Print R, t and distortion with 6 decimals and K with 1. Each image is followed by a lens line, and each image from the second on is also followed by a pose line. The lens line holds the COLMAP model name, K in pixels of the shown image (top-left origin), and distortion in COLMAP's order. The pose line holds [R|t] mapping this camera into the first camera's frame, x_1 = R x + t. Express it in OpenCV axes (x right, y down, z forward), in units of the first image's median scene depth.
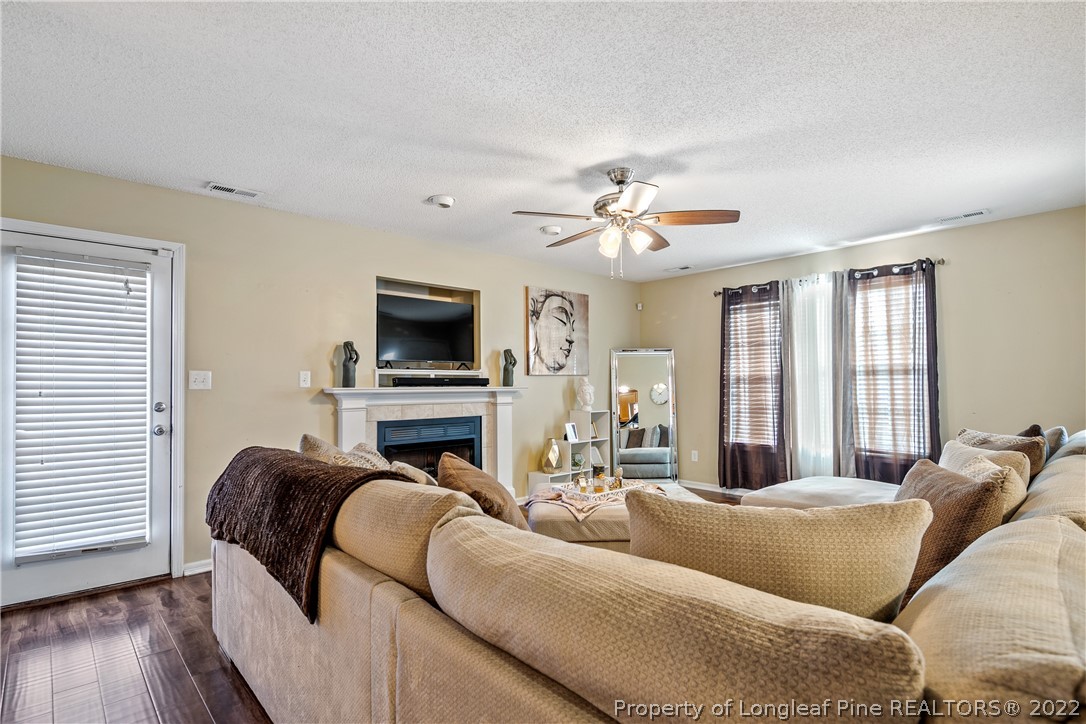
lens RADIAL K [[535.9, 0, 538.8], [0, 535.9, 374.5], [0, 0, 1]] dist [0.000438, -0.000545]
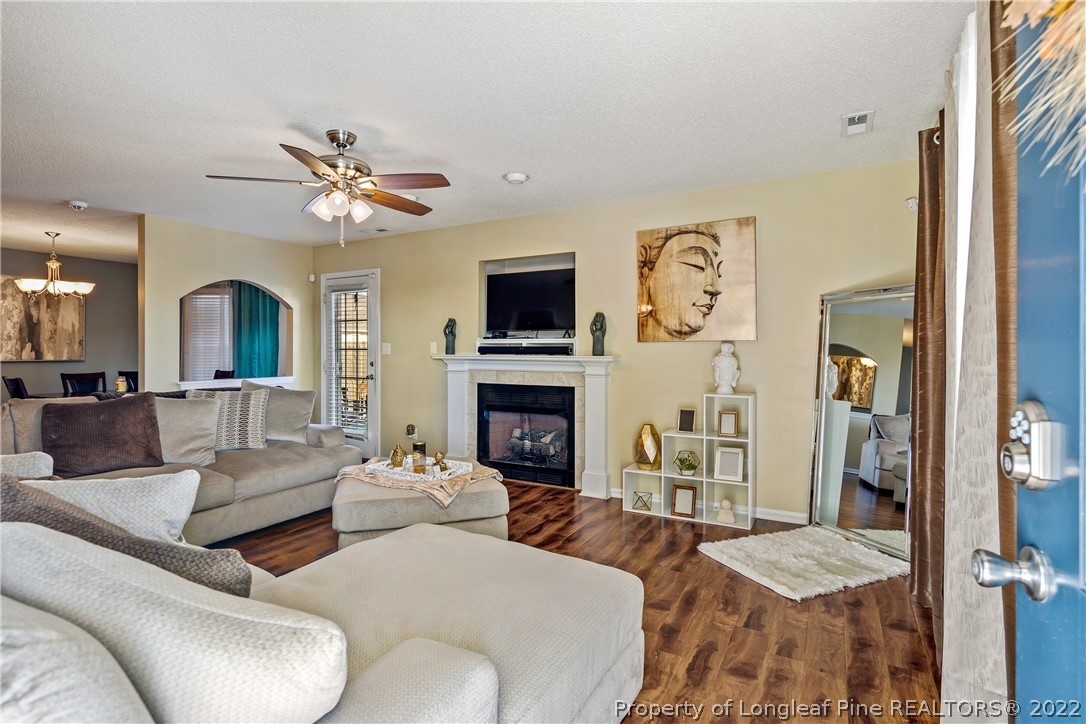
lens RADIAL K [[528.9, 0, 543.6], [0, 528.9, 356.0], [0, 0, 1]] dist [-0.000461, -0.001311]
pose [[0.319867, 0.015633, -0.947333, 0.755702], [0.013363, 0.999690, 0.021009, 0.003879], [0.947368, -0.019380, 0.319559, 0.667353]]
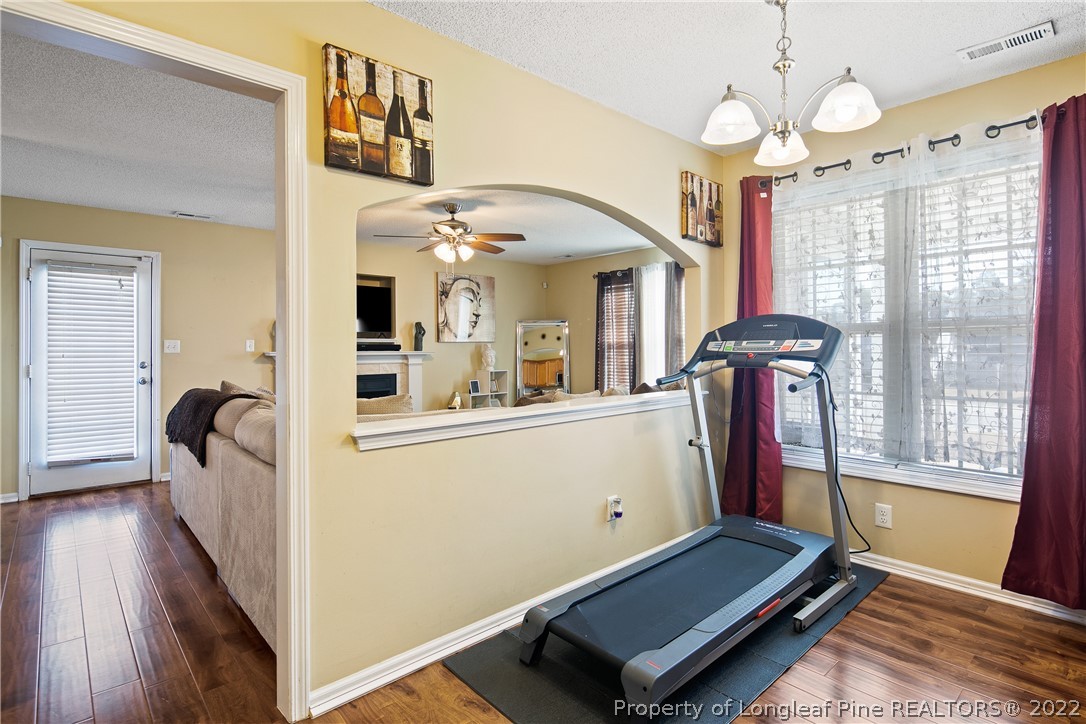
lens RADIAL K [[542.9, 0, 546.7], [0, 542.9, 341.9], [0, 0, 1]] dist [-0.004511, 0.001358]
pose [[0.999973, -0.000216, -0.007319, 0.271179], [0.000260, 0.999982, 0.005949, -0.007305], [0.007318, -0.005950, 0.999956, -0.314923]]
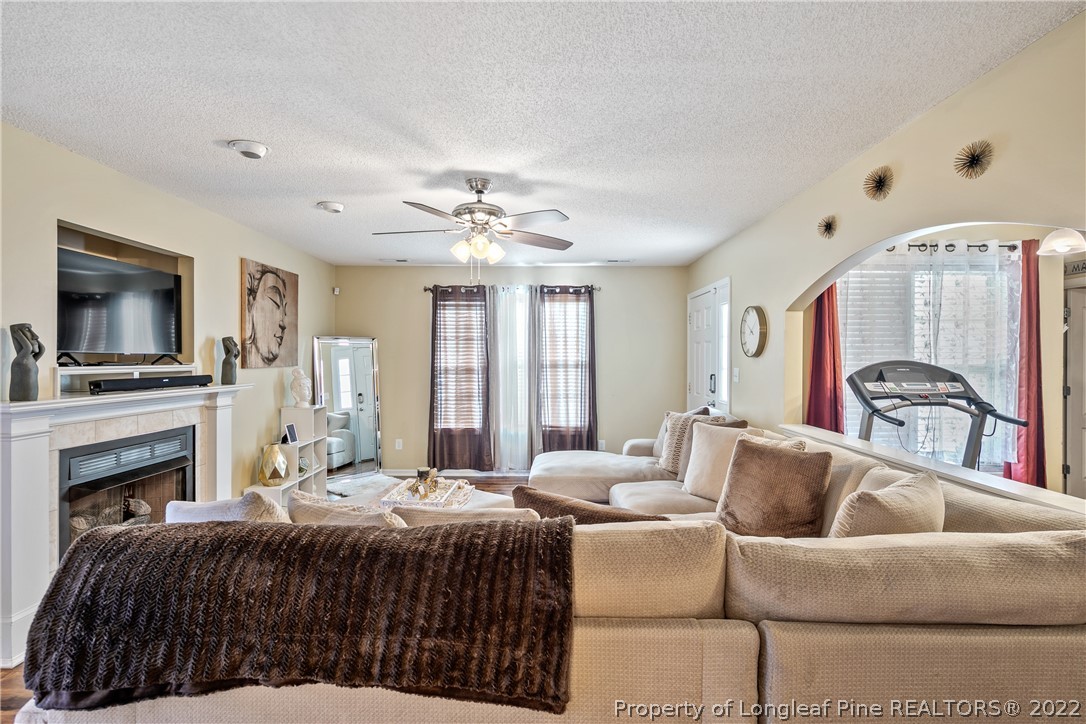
lens RADIAL K [[528.9, 0, 543.6], [0, 528.9, 356.0], [0, 0, 1]] dist [-0.000461, -0.001311]
pose [[0.682669, 0.009785, 0.730662, -0.321659], [-0.019594, 0.999796, 0.004918, -0.033090], [-0.730465, -0.017673, 0.682722, 0.137353]]
